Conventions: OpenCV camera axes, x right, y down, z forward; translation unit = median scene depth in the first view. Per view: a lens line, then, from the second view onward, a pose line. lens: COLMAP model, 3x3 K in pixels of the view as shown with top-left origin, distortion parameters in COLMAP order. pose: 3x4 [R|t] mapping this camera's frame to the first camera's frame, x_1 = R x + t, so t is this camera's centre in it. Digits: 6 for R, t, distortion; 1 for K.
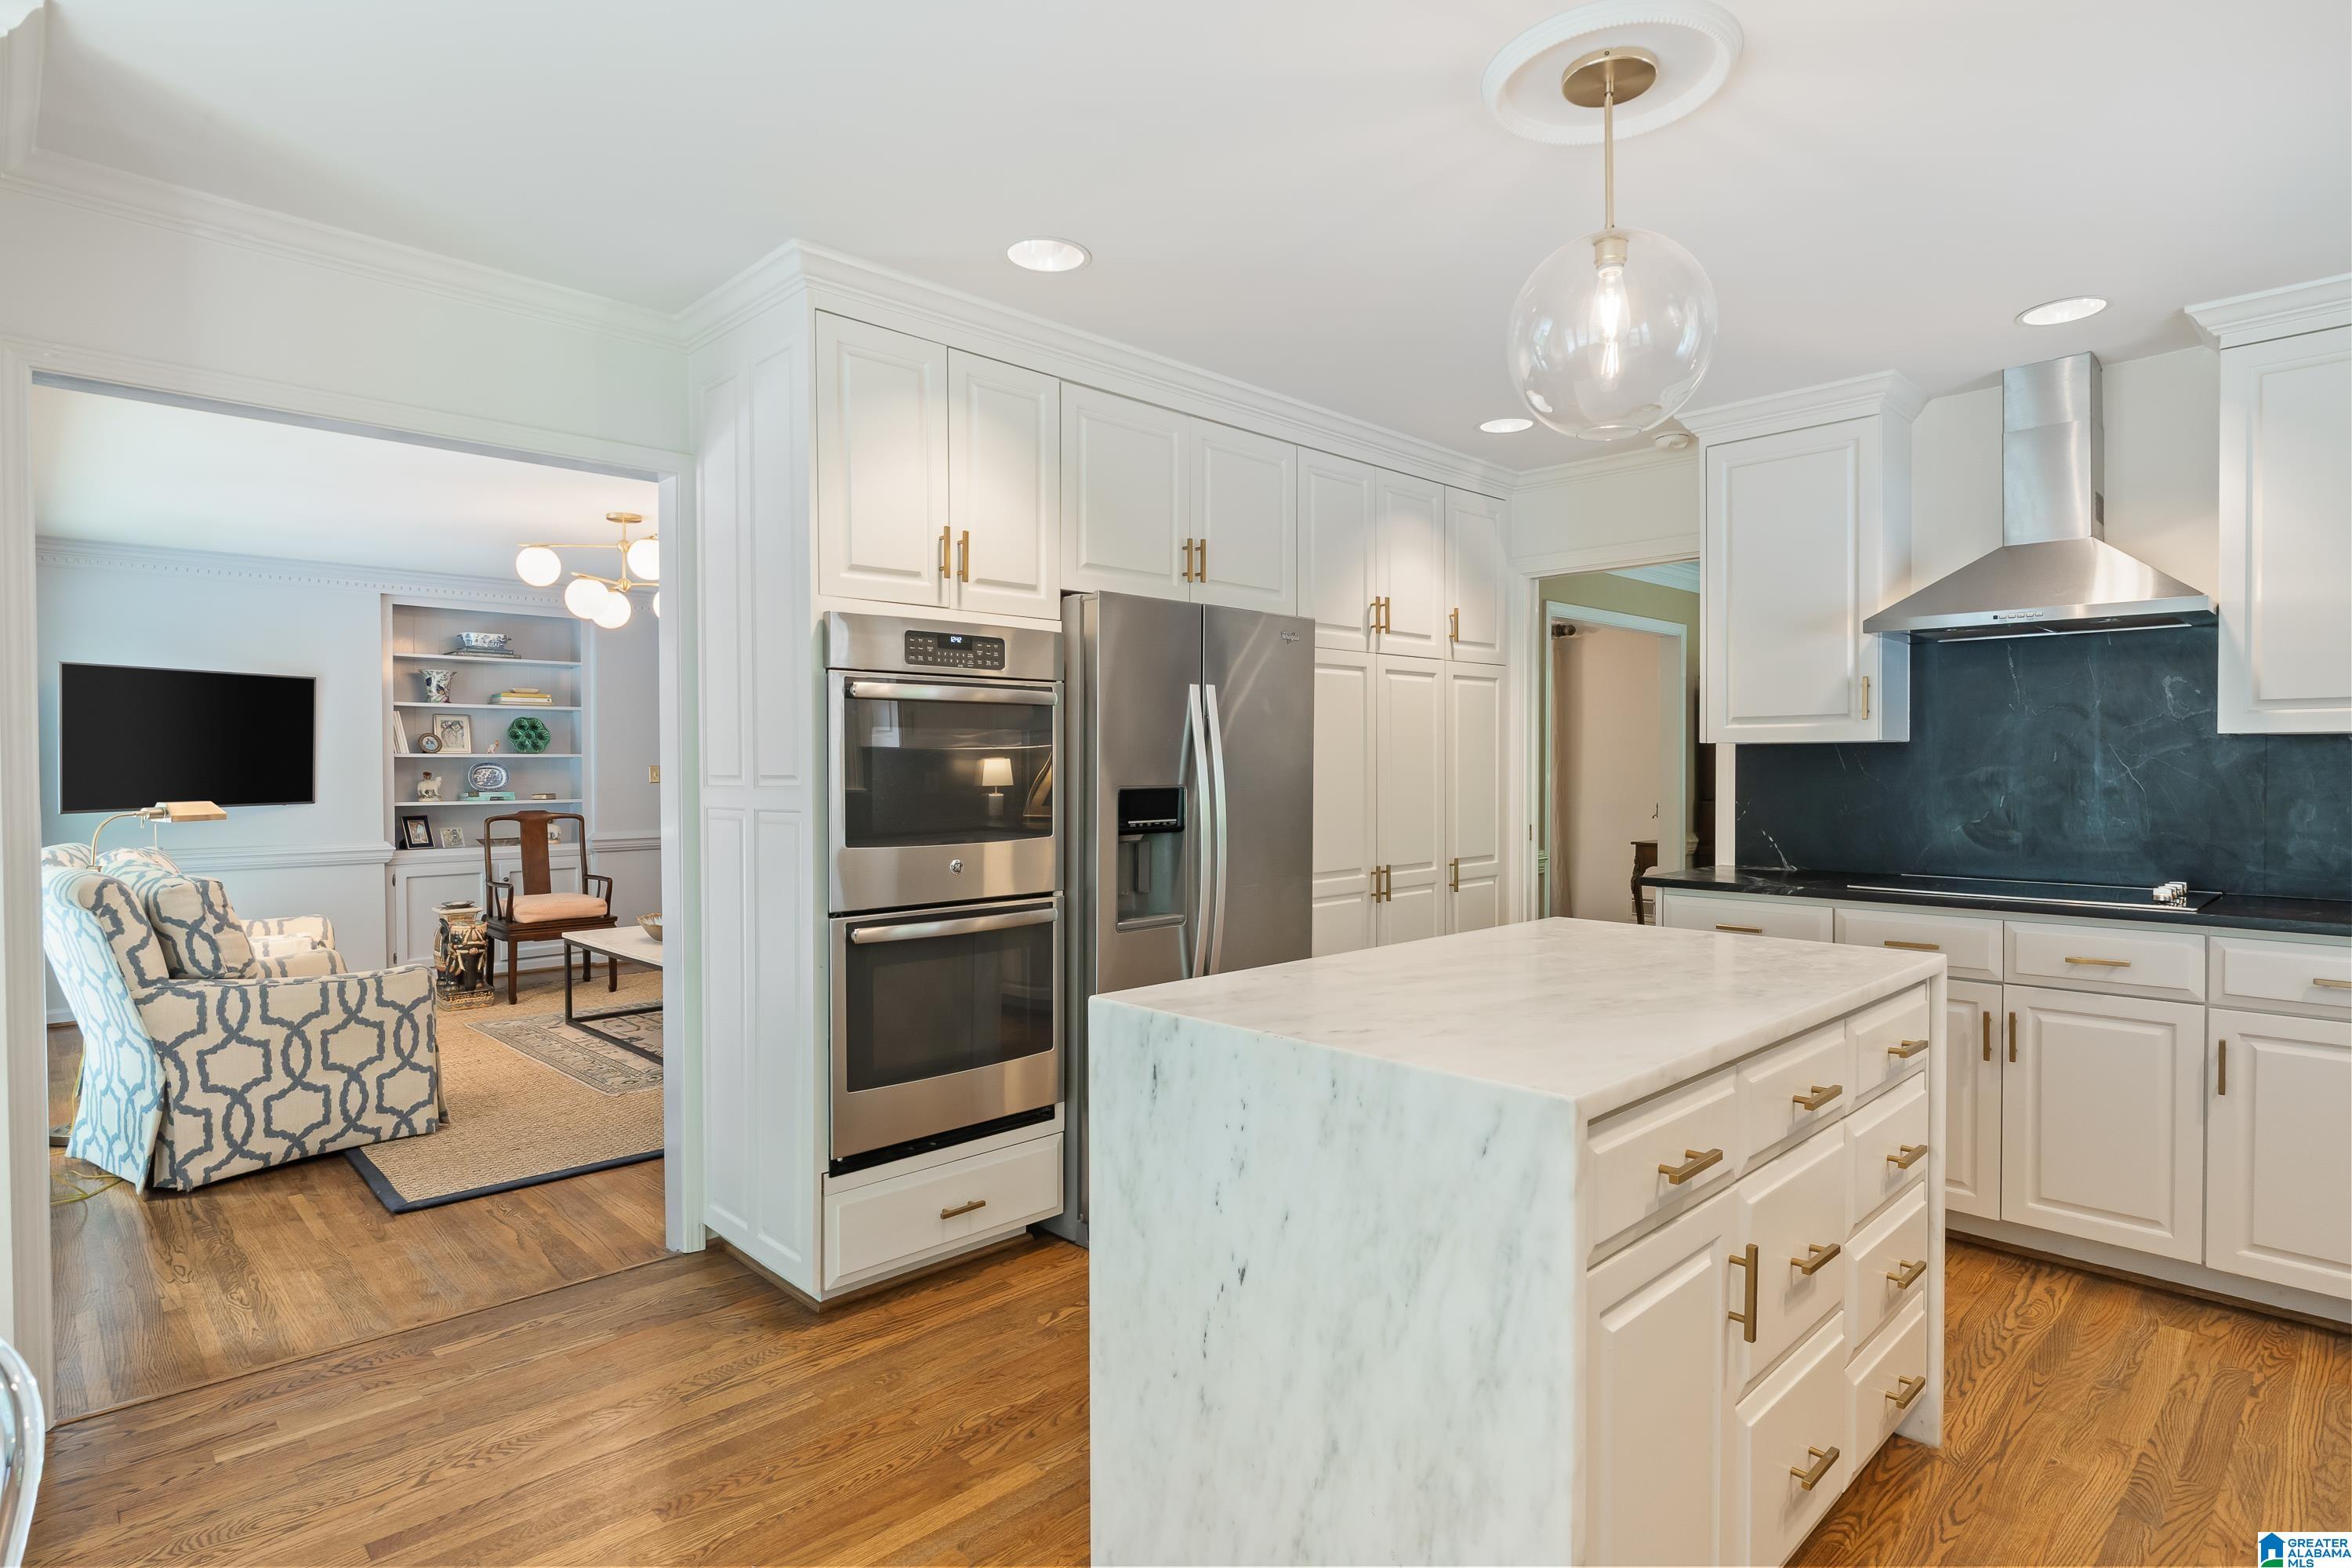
lens RADIAL K [[1227.3, 0, 1169.8], [0, 1227.3, 782.4], [0, 0, 1]] dist [0.003004, 0.000283]
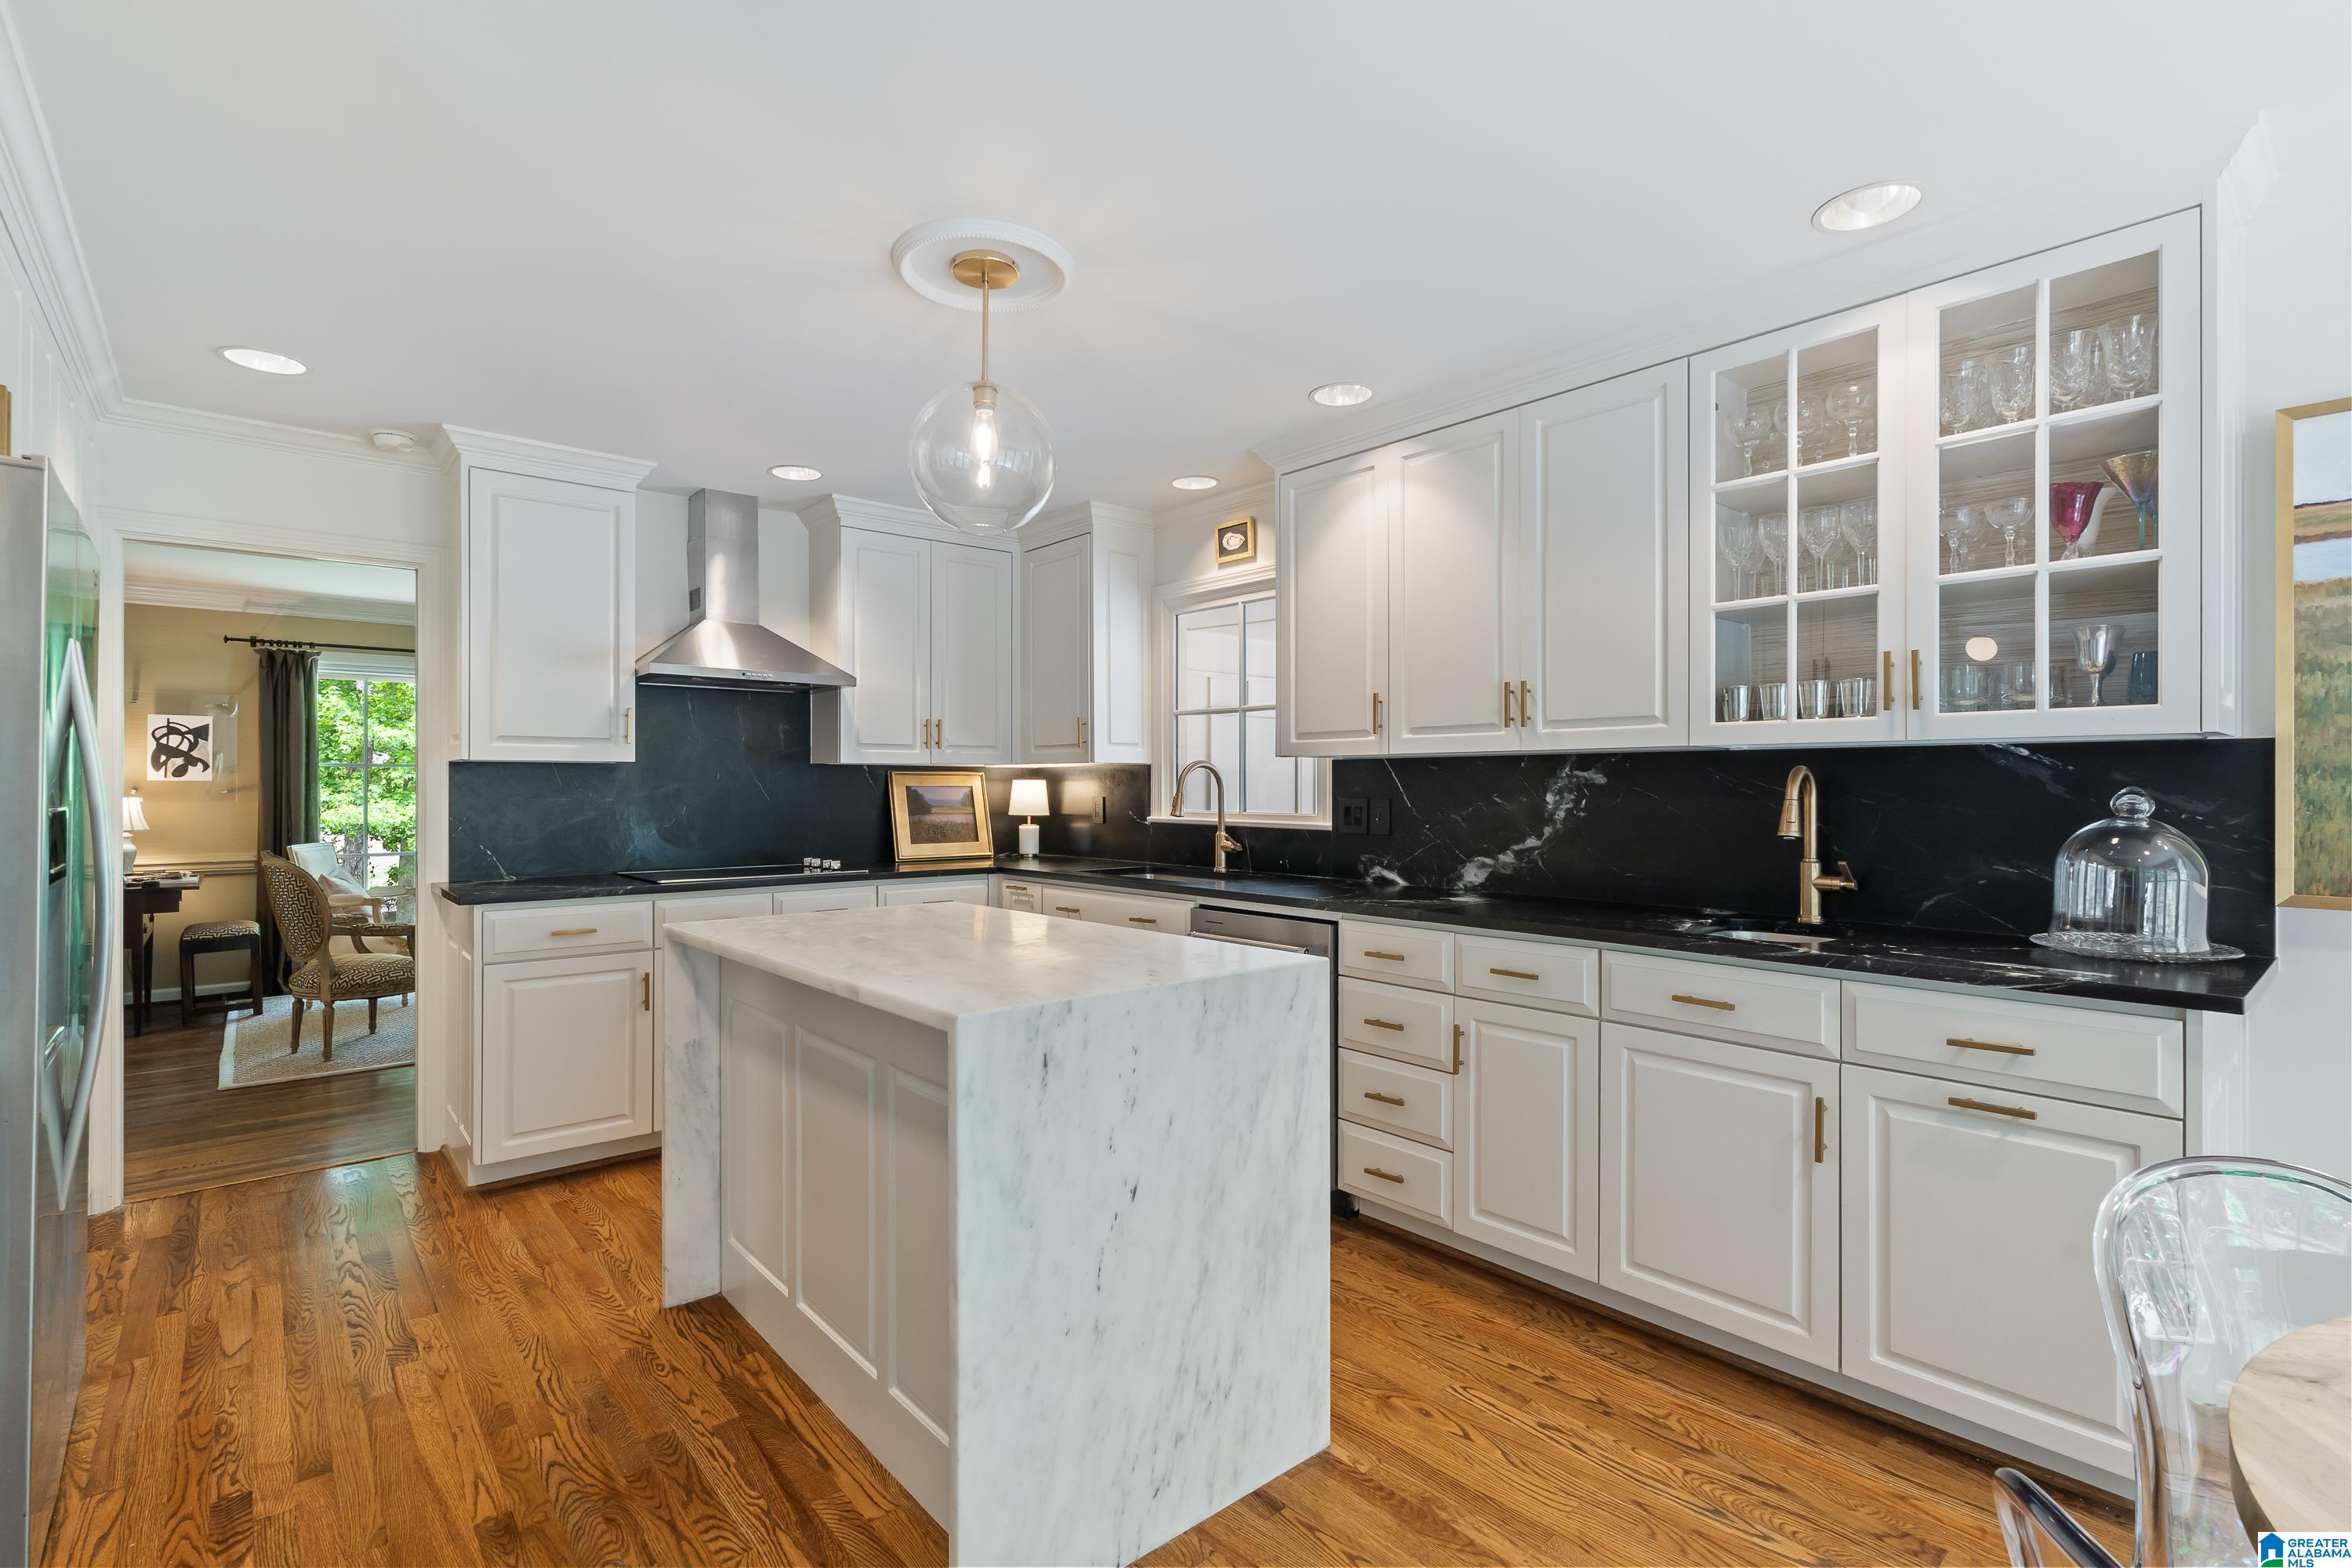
lens RADIAL K [[1089.7, 0, 1184.2], [0, 1089.7, 781.6], [0, 0, 1]] dist [-0.002527, -0.000256]
pose [[0.046669, 0.008231, 0.998876, -0.965952], [0.016121, 0.999830, -0.008992, 0.007012], [-0.998780, 0.016523, 0.046529, 0.853717]]
